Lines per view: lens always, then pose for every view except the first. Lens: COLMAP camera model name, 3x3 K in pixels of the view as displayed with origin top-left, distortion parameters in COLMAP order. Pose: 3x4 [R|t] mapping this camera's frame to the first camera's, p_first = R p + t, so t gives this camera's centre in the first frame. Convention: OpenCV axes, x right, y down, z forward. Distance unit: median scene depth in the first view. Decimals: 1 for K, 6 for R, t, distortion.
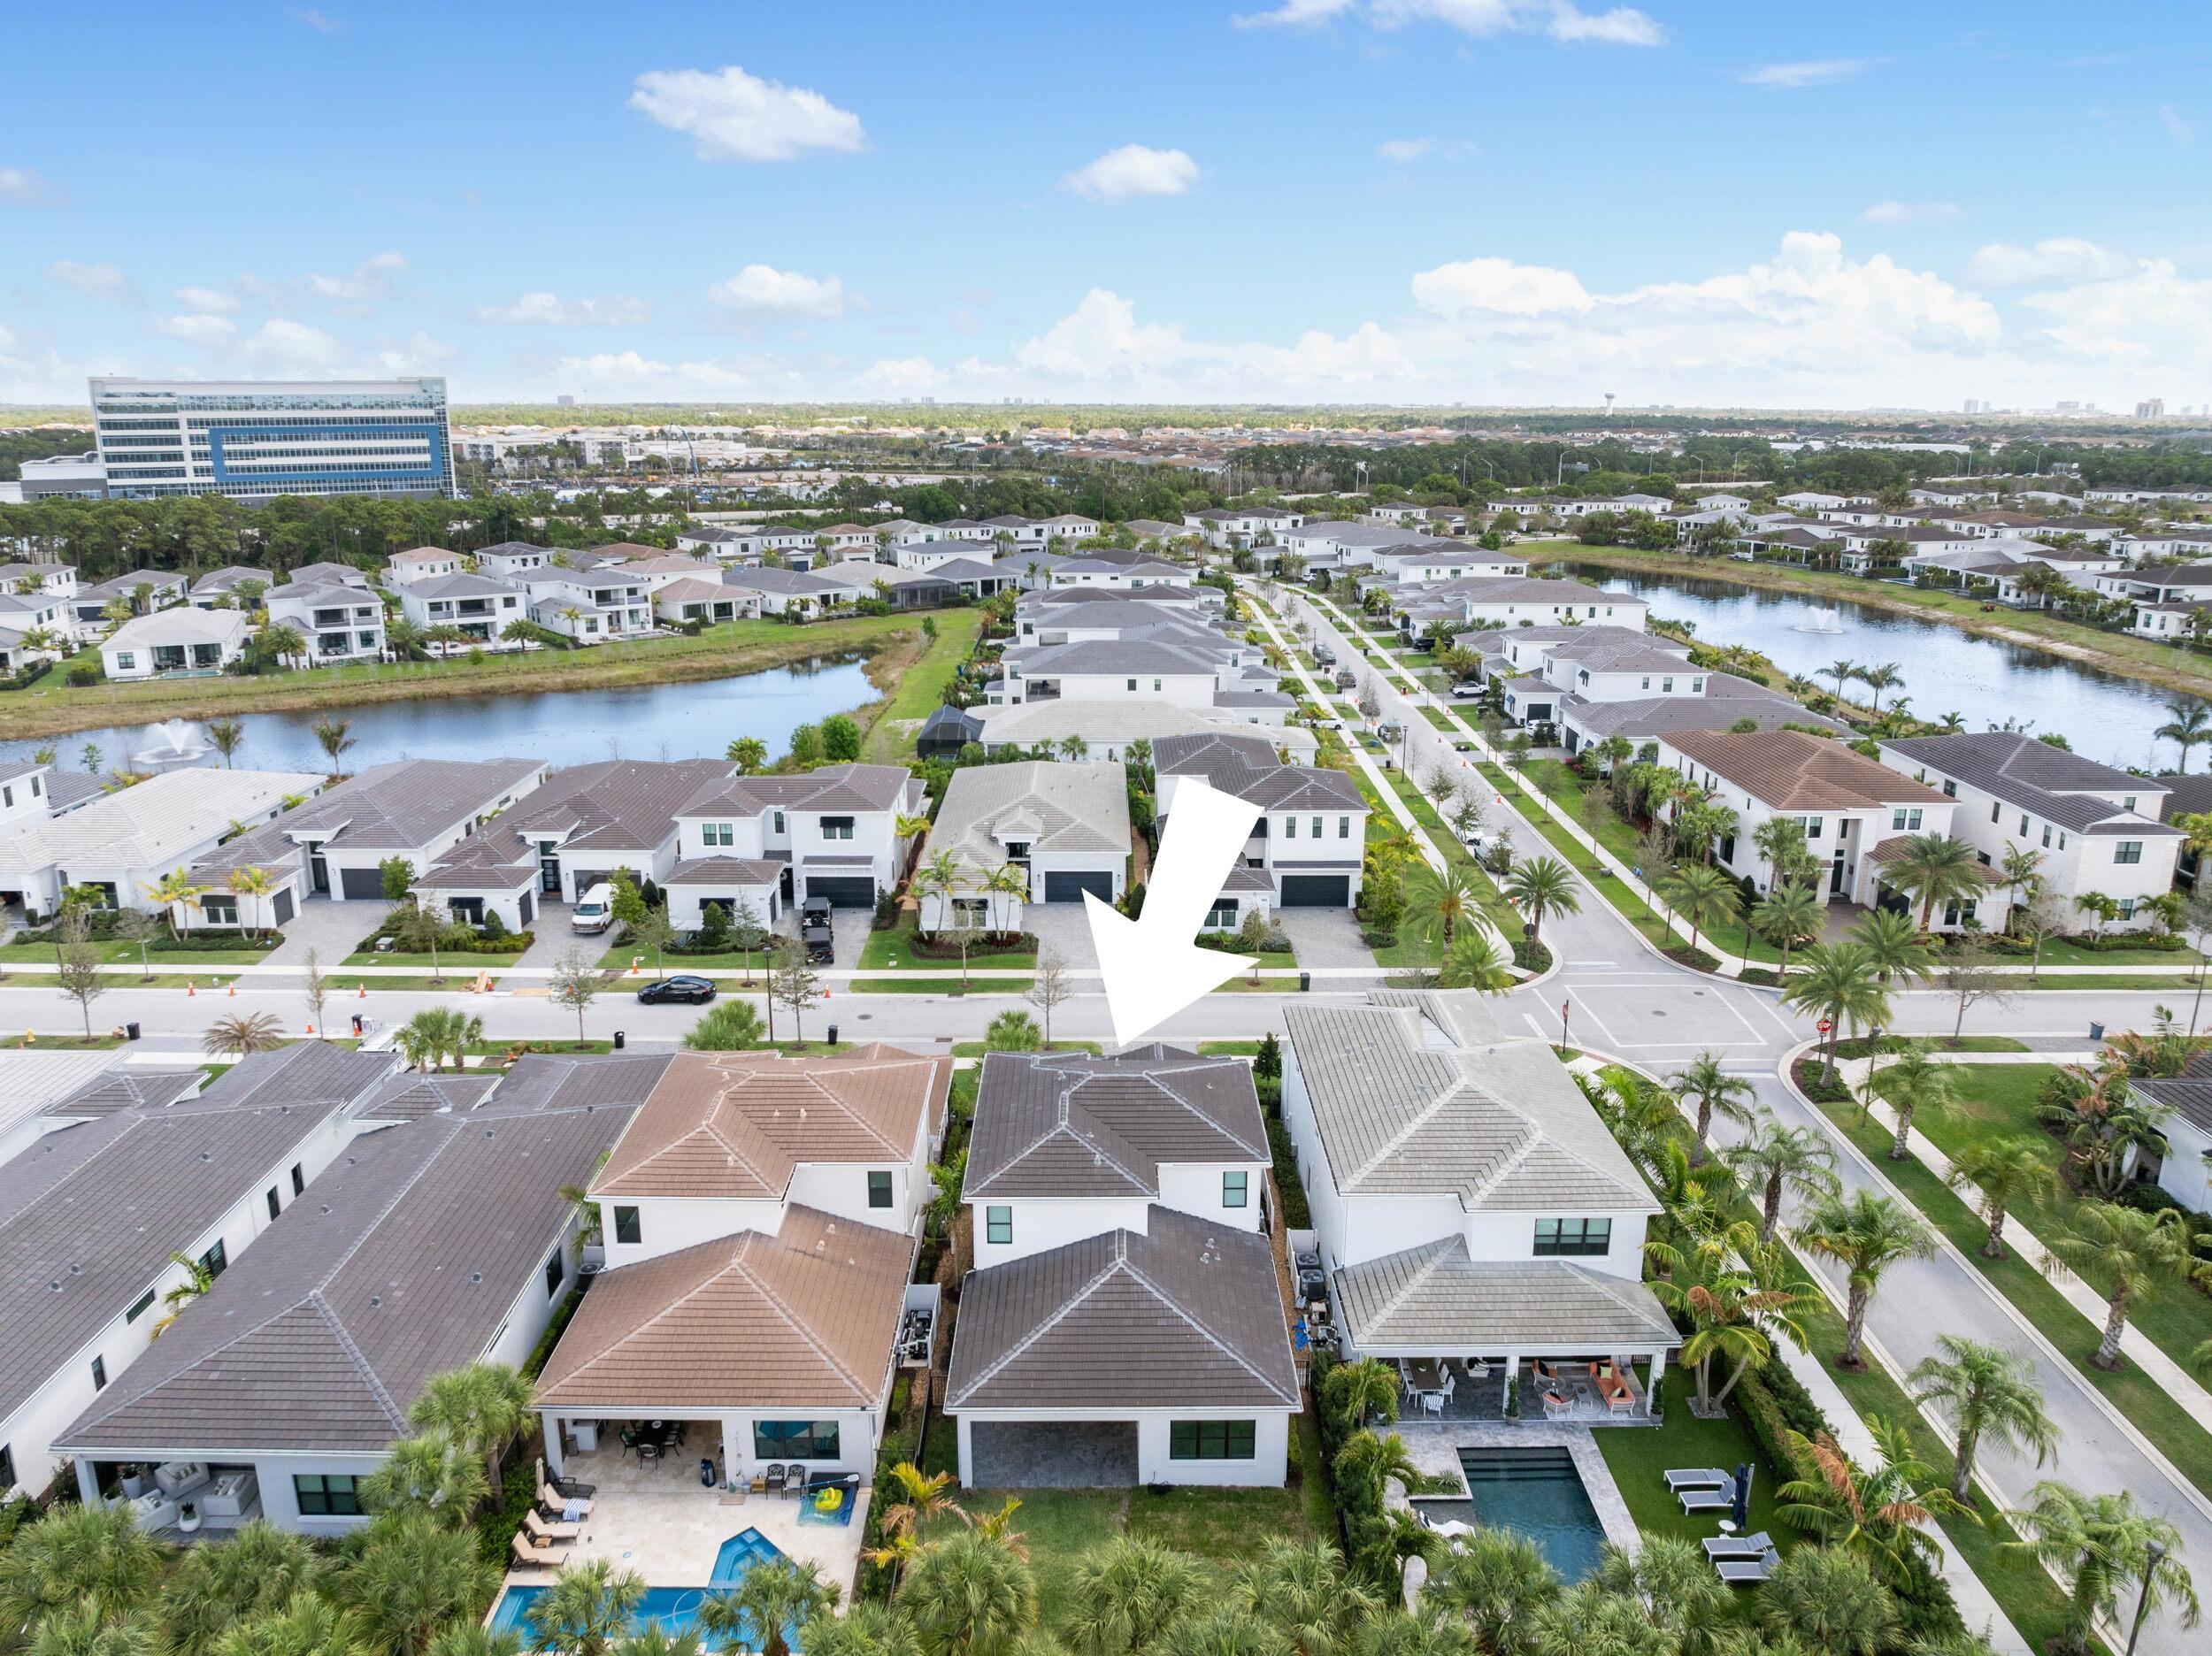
lens RADIAL K [[1539.6, 0, 1106.0], [0, 1539.6, 828.0], [0, 0, 1]] dist [-0.036835, -0.006734]
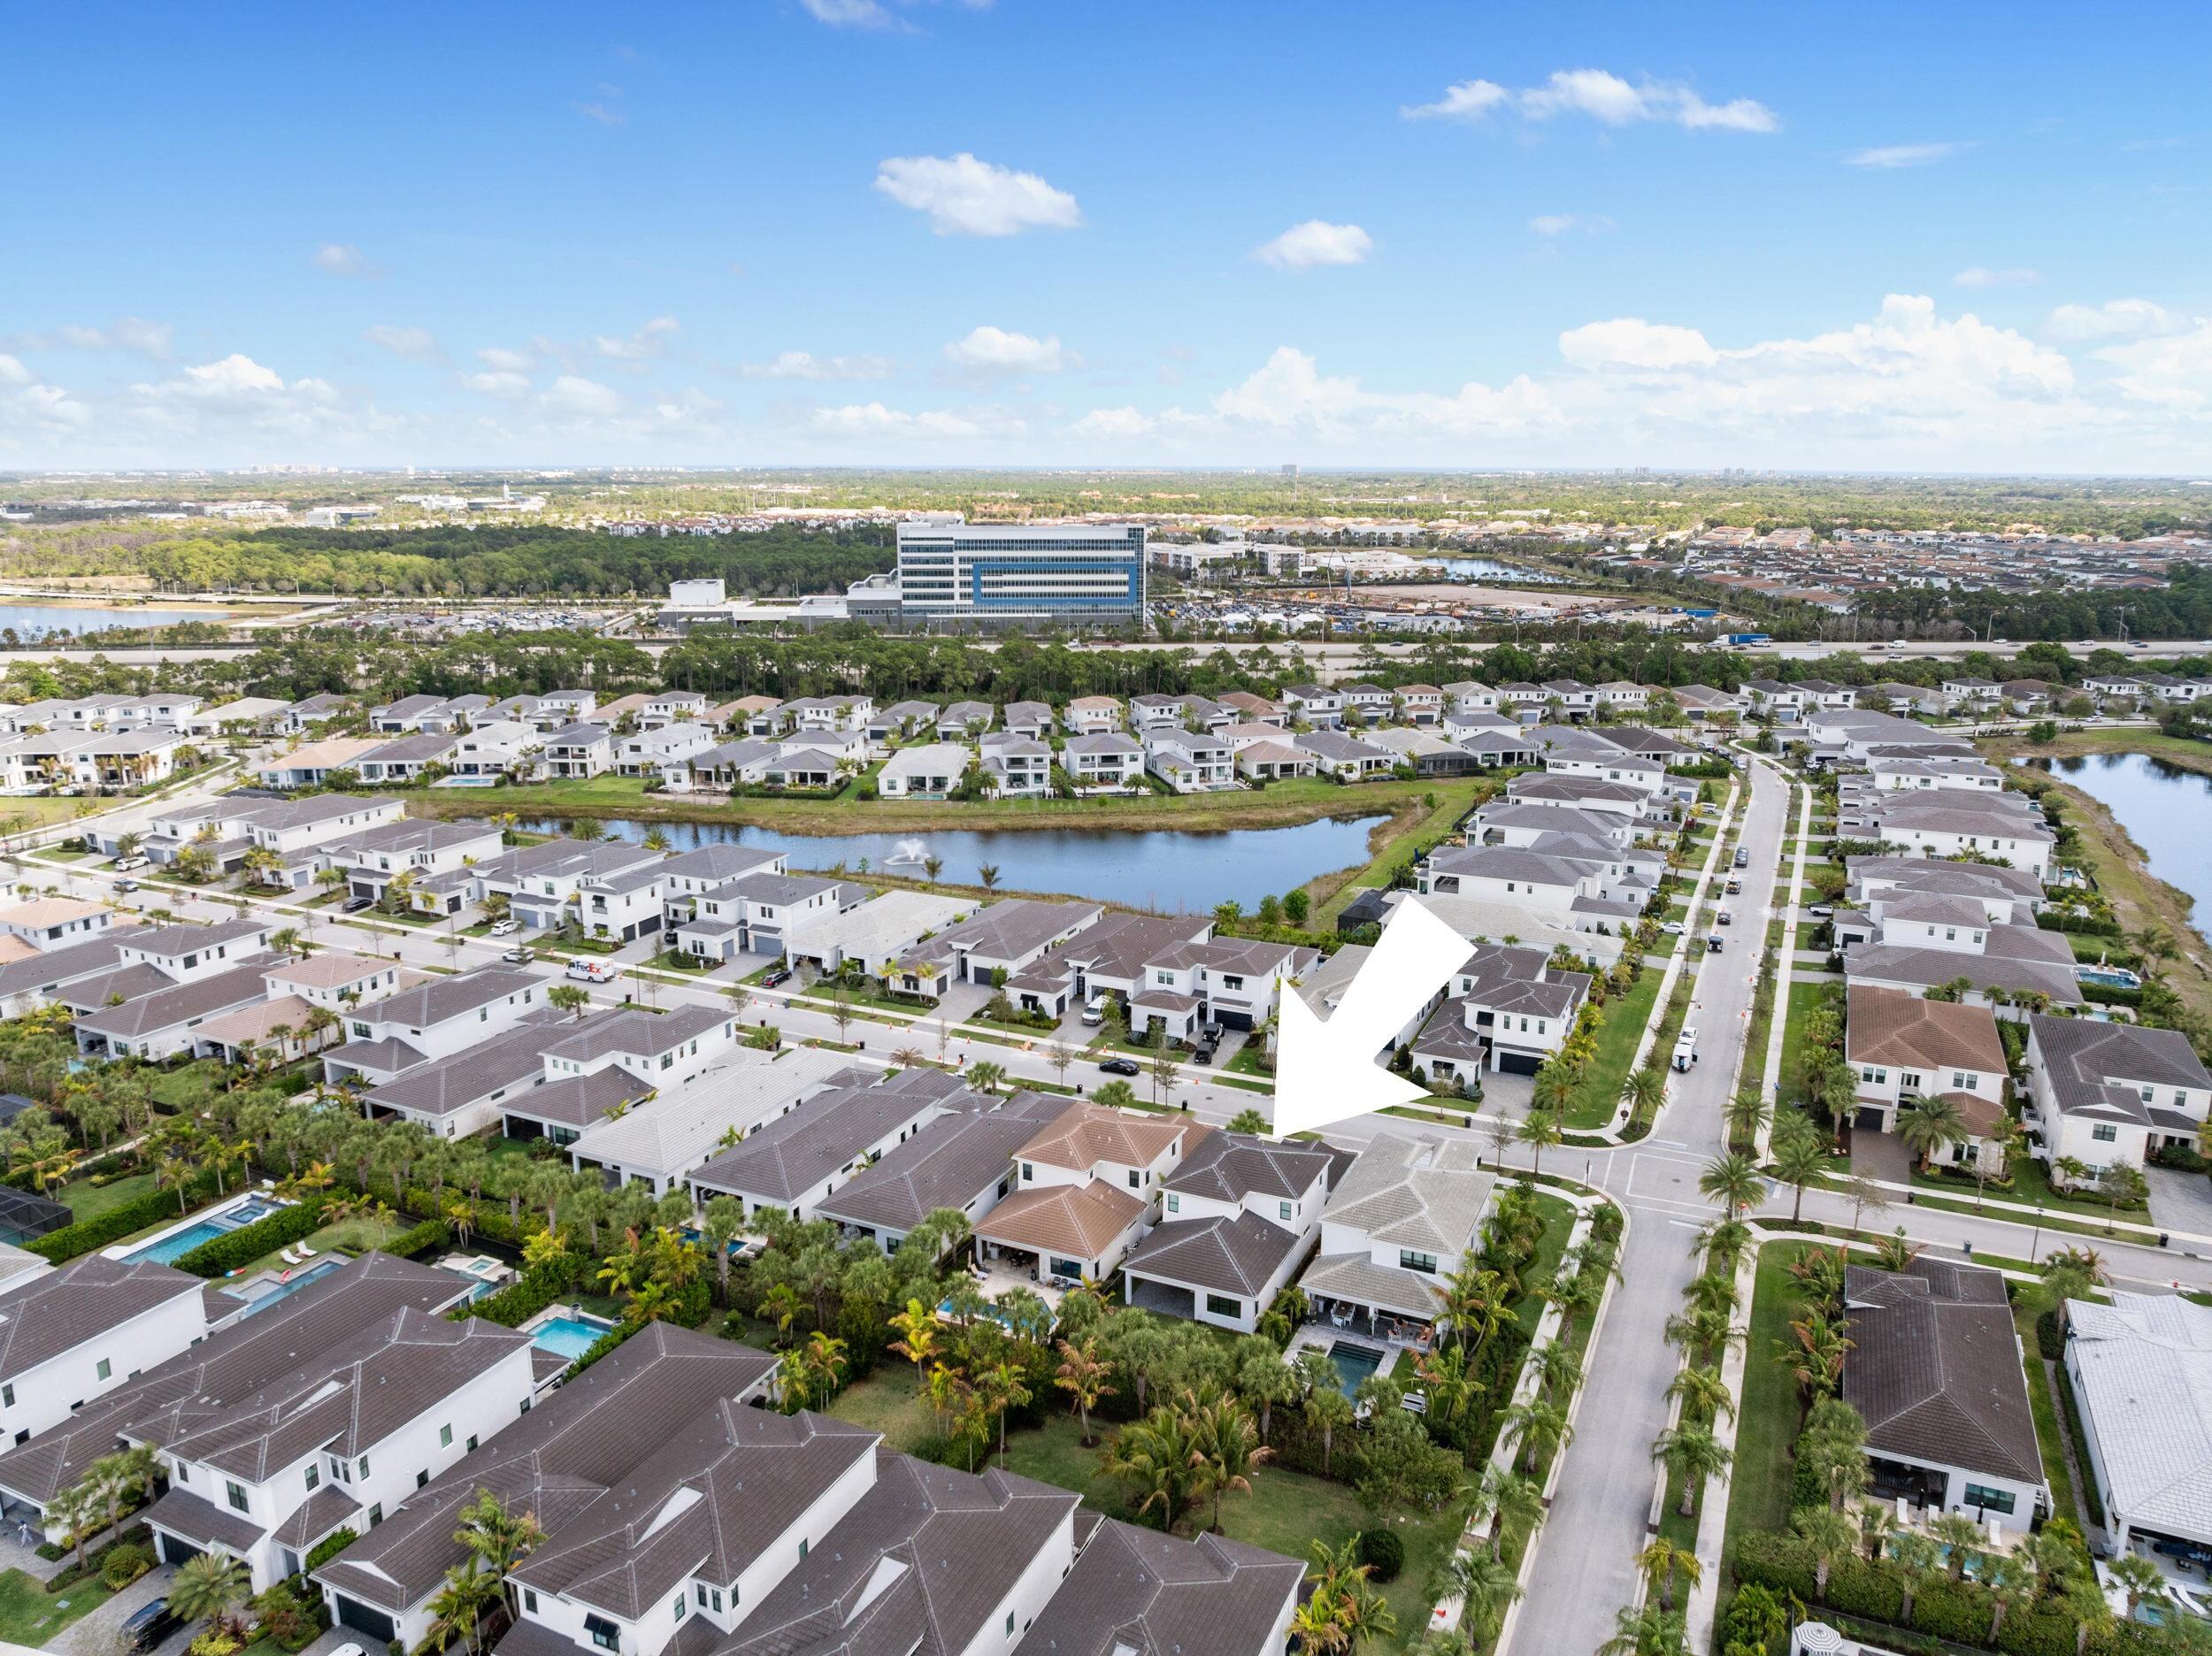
lens RADIAL K [[1555.4, 0, 1106.0], [0, 1555.4, 828.0], [0, 0, 1]] dist [-0.032594, -0.005170]
pose [[0.899910, 0.096536, -0.425256, 0.408863], [-0.110353, 0.993861, -0.007911, -0.140377], [0.421881, 0.054047, 0.905039, -0.612345]]
